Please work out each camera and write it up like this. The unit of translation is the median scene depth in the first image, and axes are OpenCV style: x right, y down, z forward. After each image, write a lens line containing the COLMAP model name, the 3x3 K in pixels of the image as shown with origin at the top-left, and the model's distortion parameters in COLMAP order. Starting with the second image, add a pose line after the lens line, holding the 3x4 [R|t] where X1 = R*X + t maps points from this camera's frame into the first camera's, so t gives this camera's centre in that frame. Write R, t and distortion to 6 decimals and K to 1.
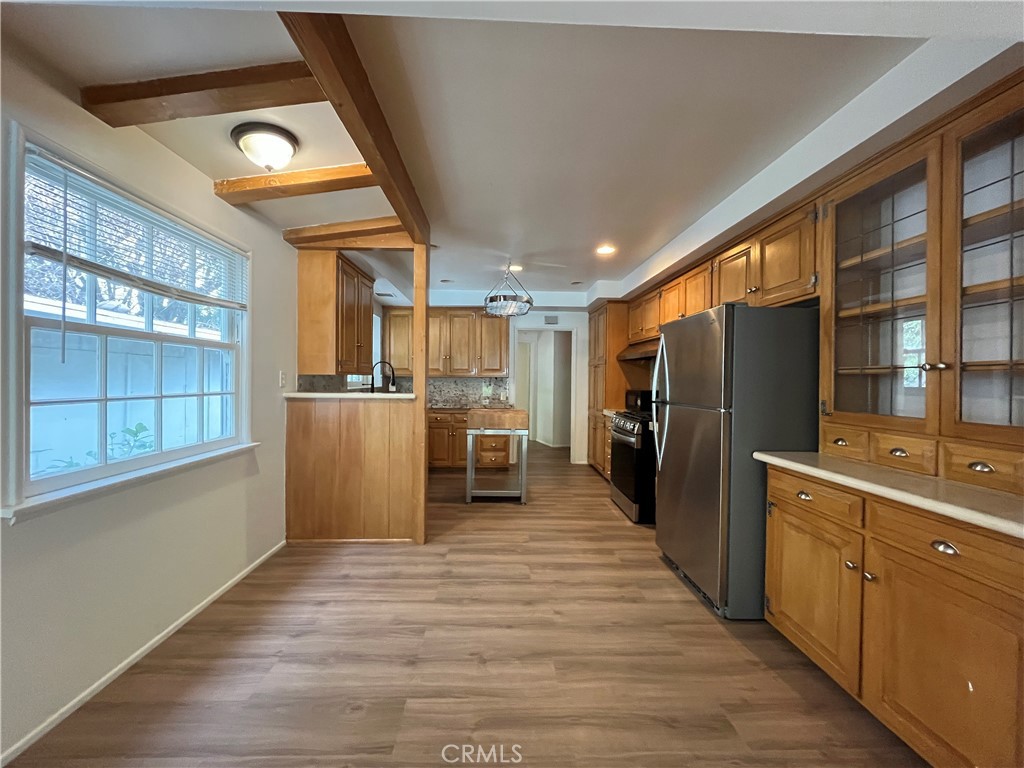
lens RADIAL K [[412.6, 0, 508.4], [0, 412.6, 382.4], [0, 0, 1]] dist [-0.002101, -0.000190]
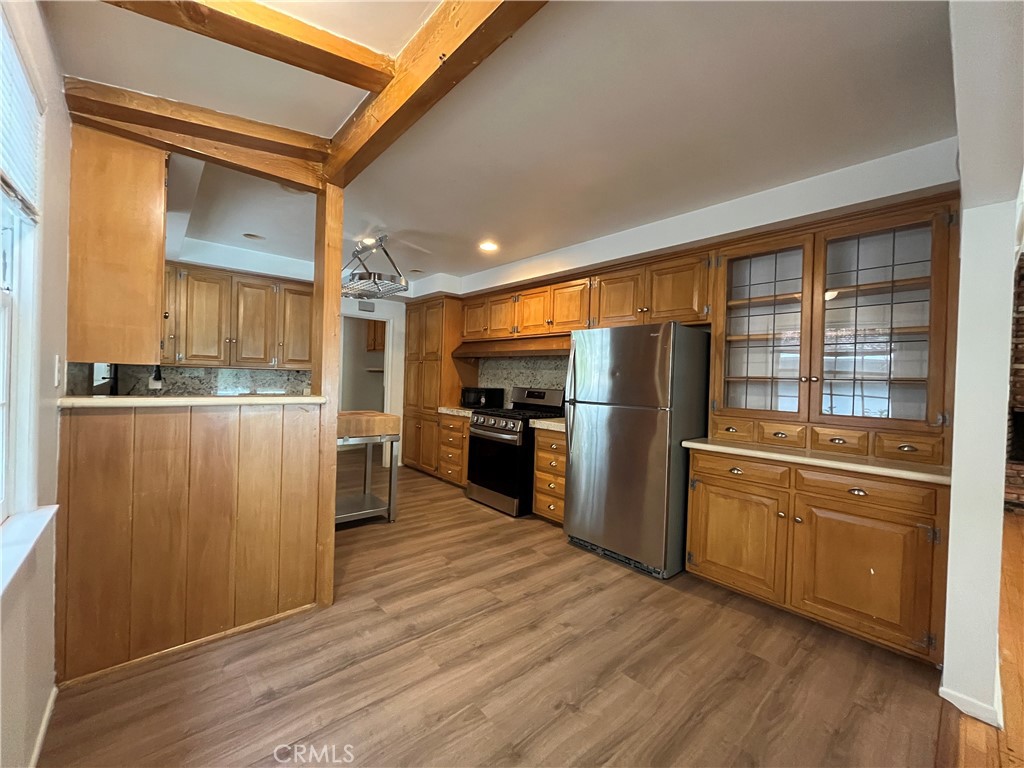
lens RADIAL K [[412.6, 0, 510.1], [0, 412.6, 382.1], [0, 0, 1]] dist [-0.002101, -0.000190]
pose [[0.772156, 0.008705, 0.635373, -0.493150], [-0.019330, 0.999765, 0.009794, -0.011638], [-0.635139, -0.019844, 0.772143, 0.291197]]
